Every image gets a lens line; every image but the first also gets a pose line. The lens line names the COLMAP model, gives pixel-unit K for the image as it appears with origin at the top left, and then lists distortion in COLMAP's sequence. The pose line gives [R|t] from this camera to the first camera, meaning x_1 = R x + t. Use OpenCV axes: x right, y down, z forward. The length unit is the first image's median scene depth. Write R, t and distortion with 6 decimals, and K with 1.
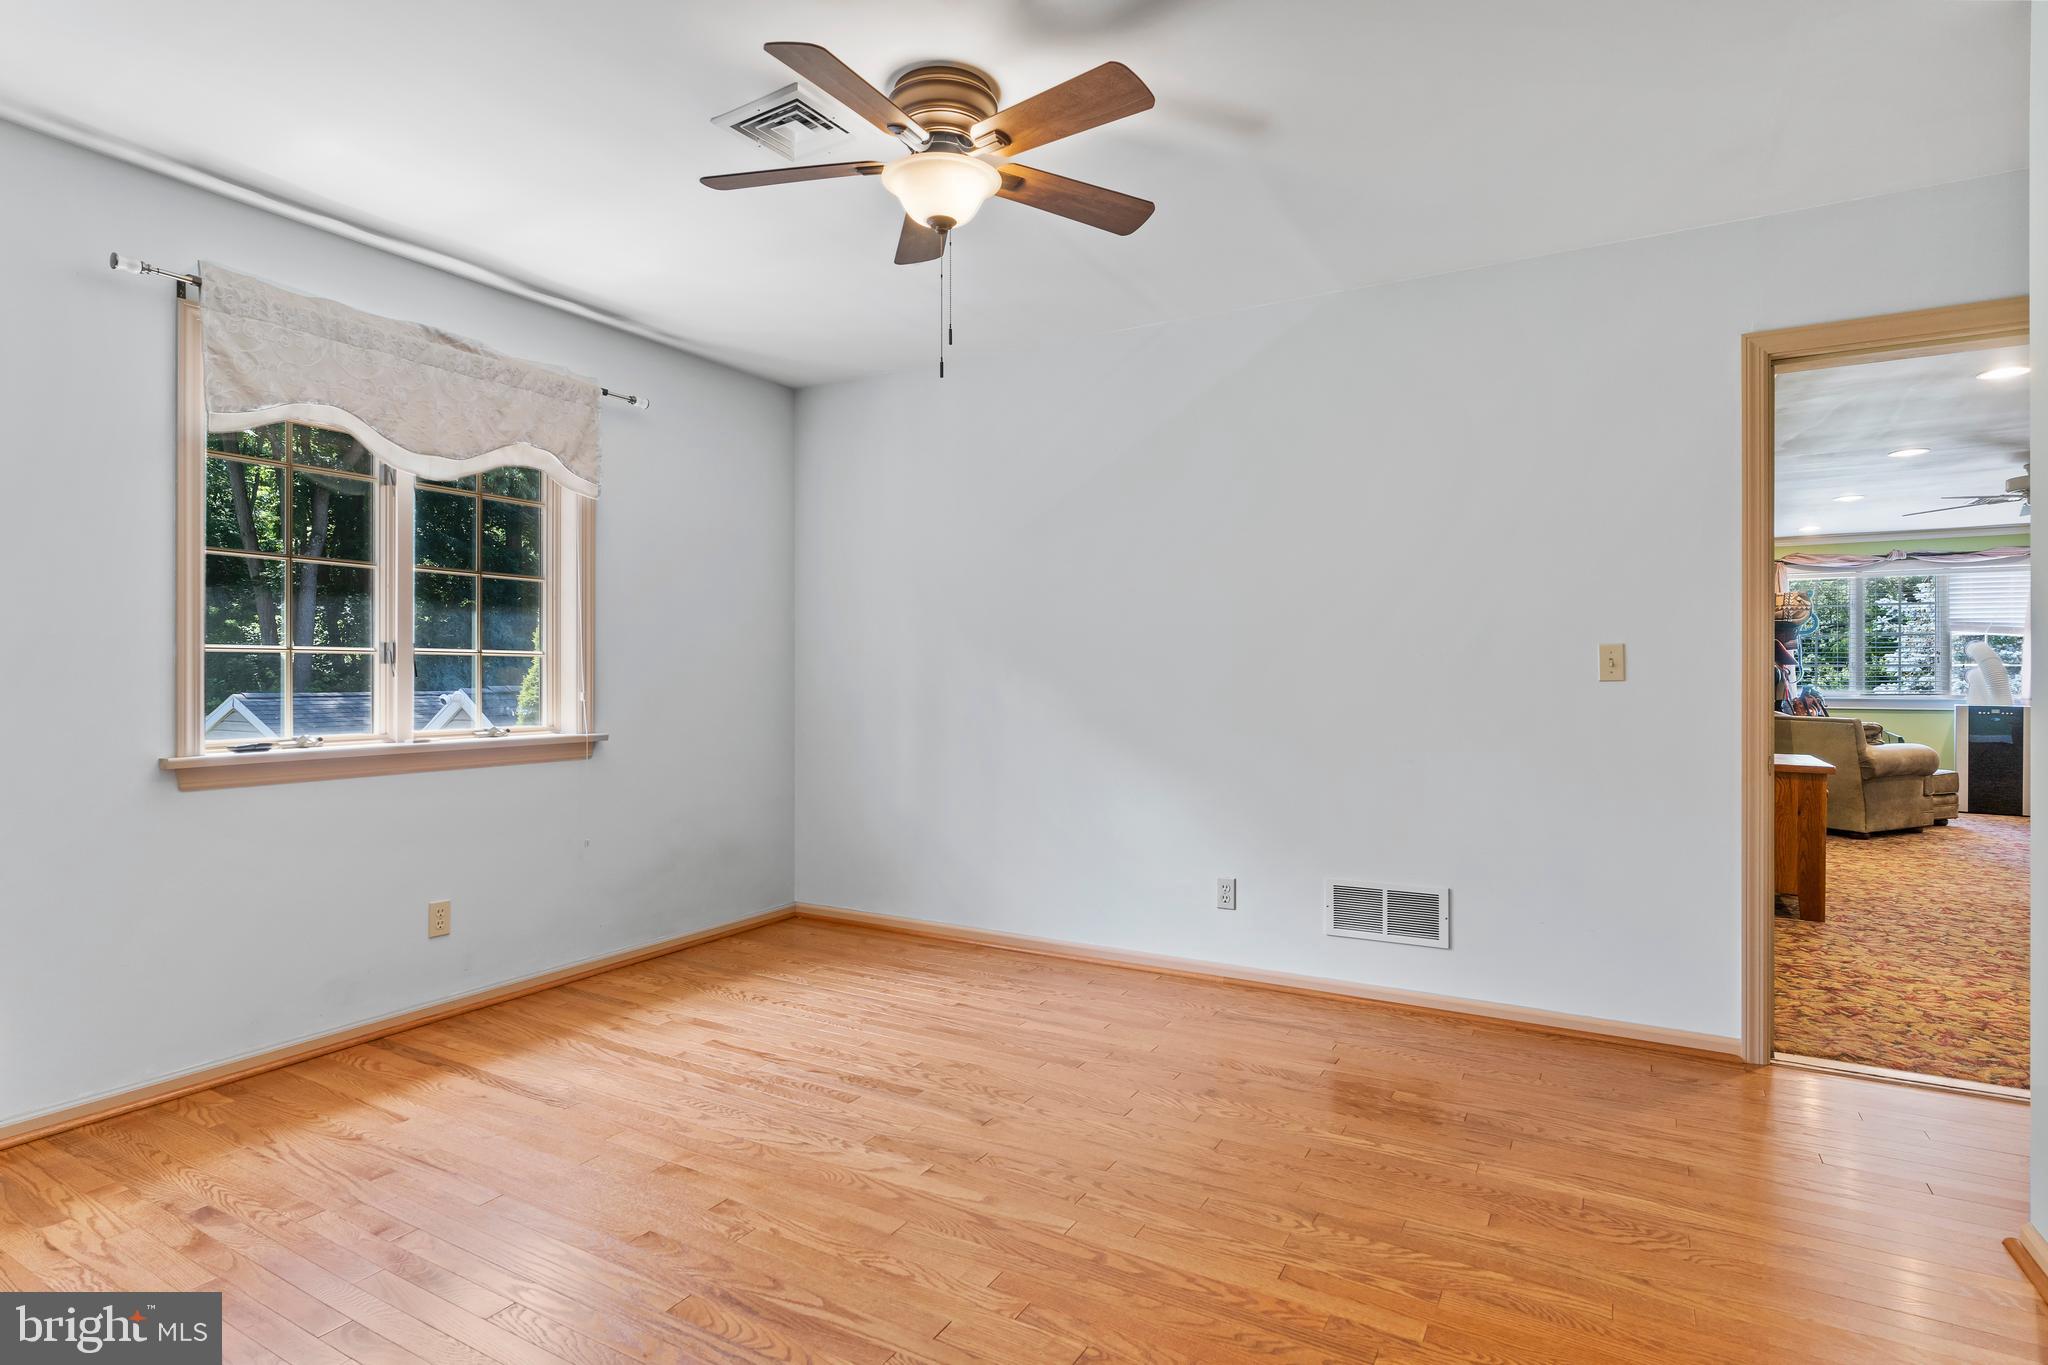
lens RADIAL K [[1049.1, 0, 1021.1], [0, 1049.1, 677.0], [0, 0, 1]] dist [-0.003269, -0.001364]
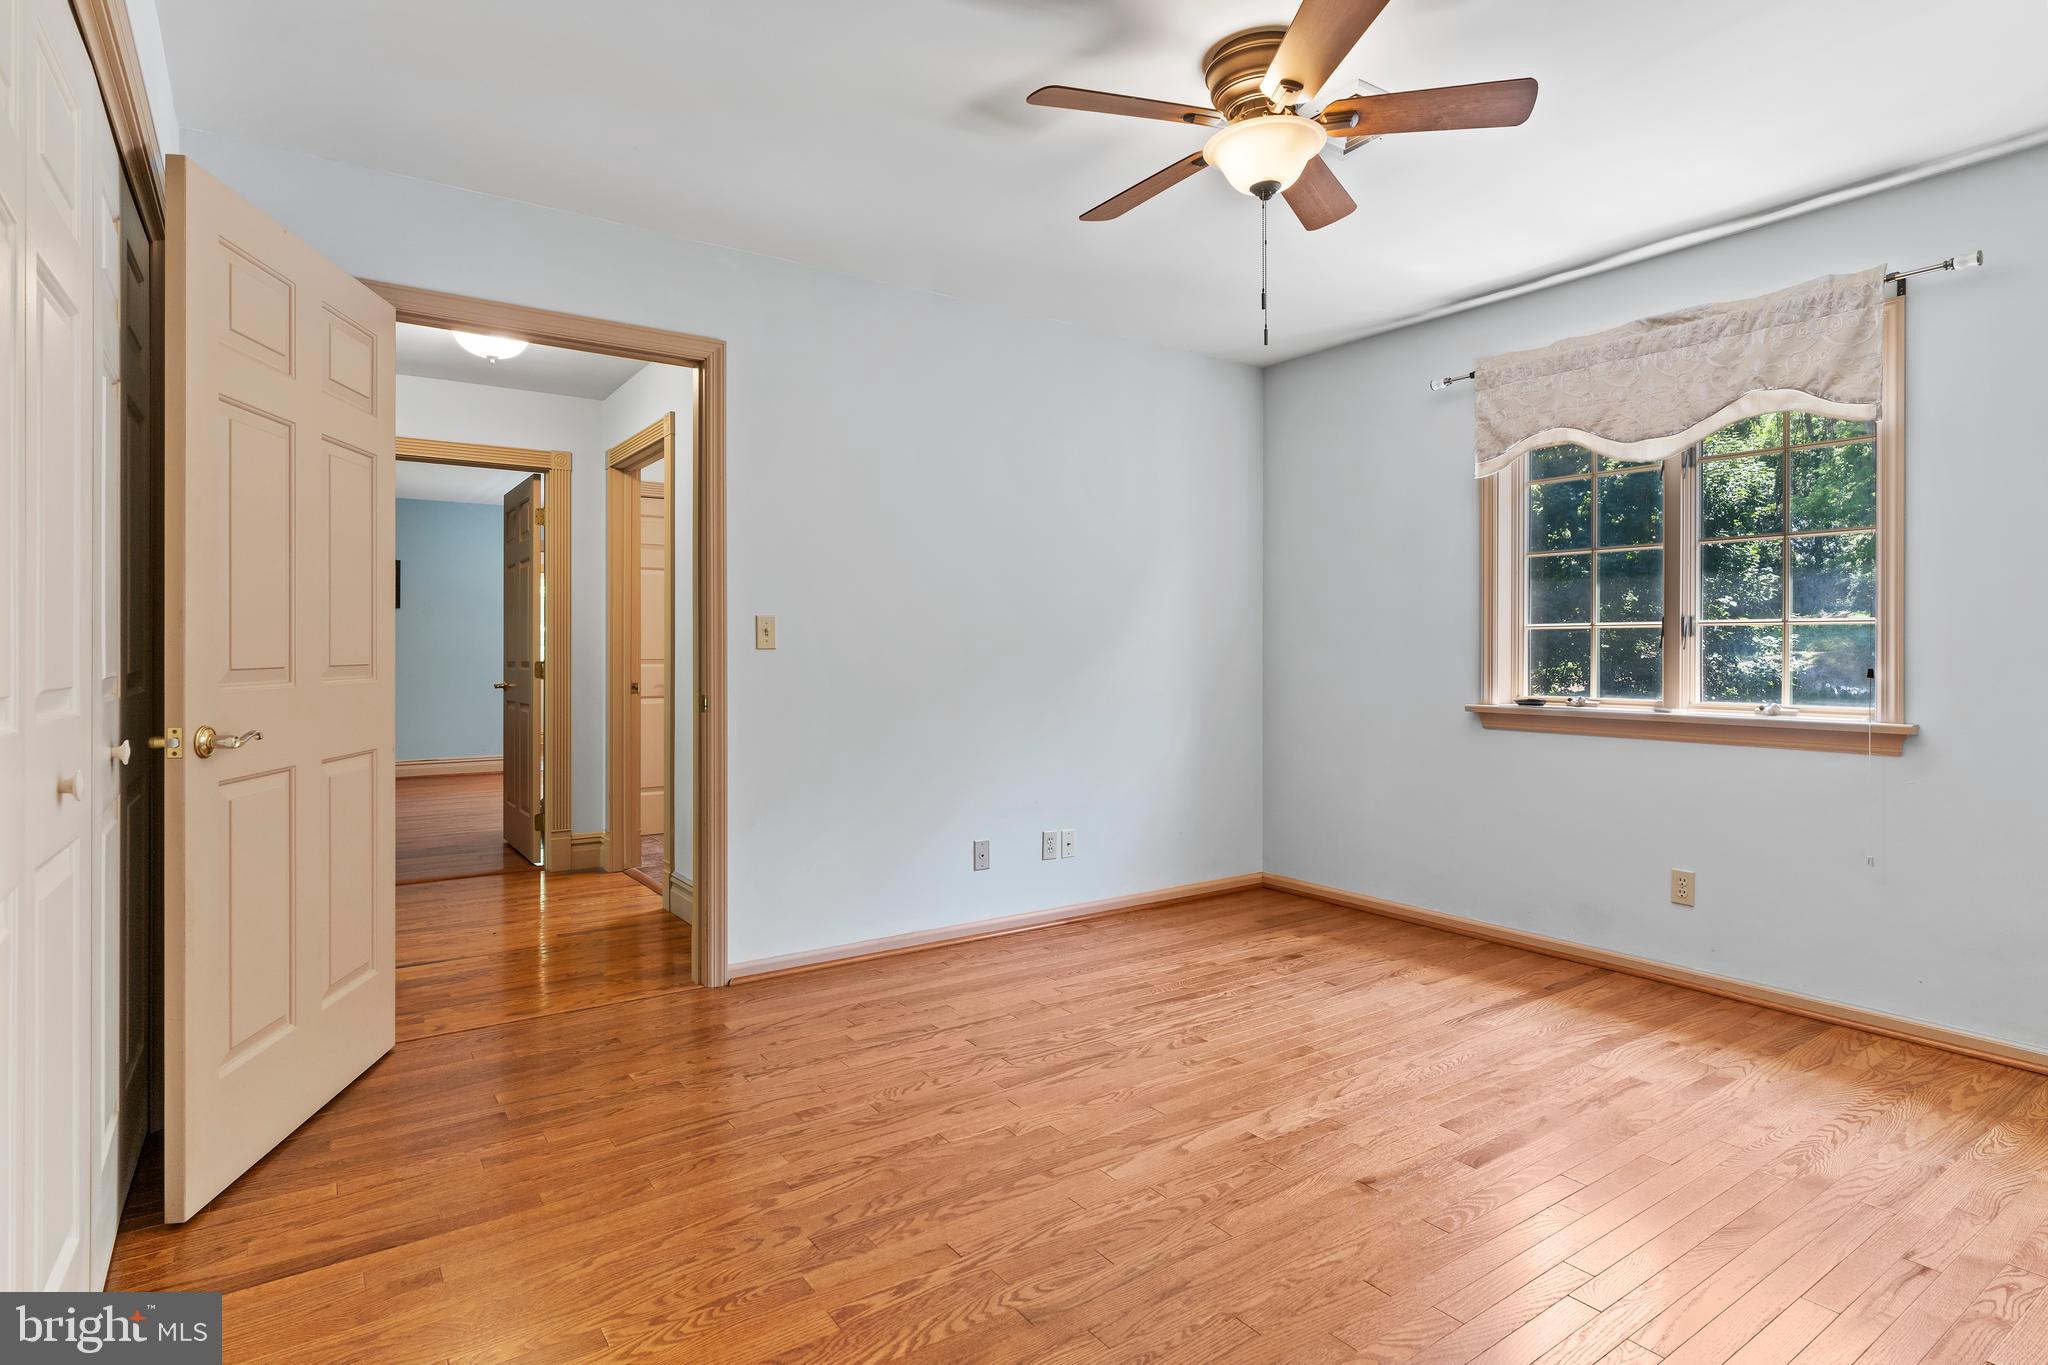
lens RADIAL K [[1052.4, 0, 1012.6], [0, 1052.4, 662.7], [0, 0, 1]] dist [-0.005558, 0.000446]
pose [[-0.425900, 0.010664, -0.904707, 0.682825], [-0.003488, 0.999904, 0.013428, 0.001032], [0.904764, 0.008874, -0.425822, 0.898831]]
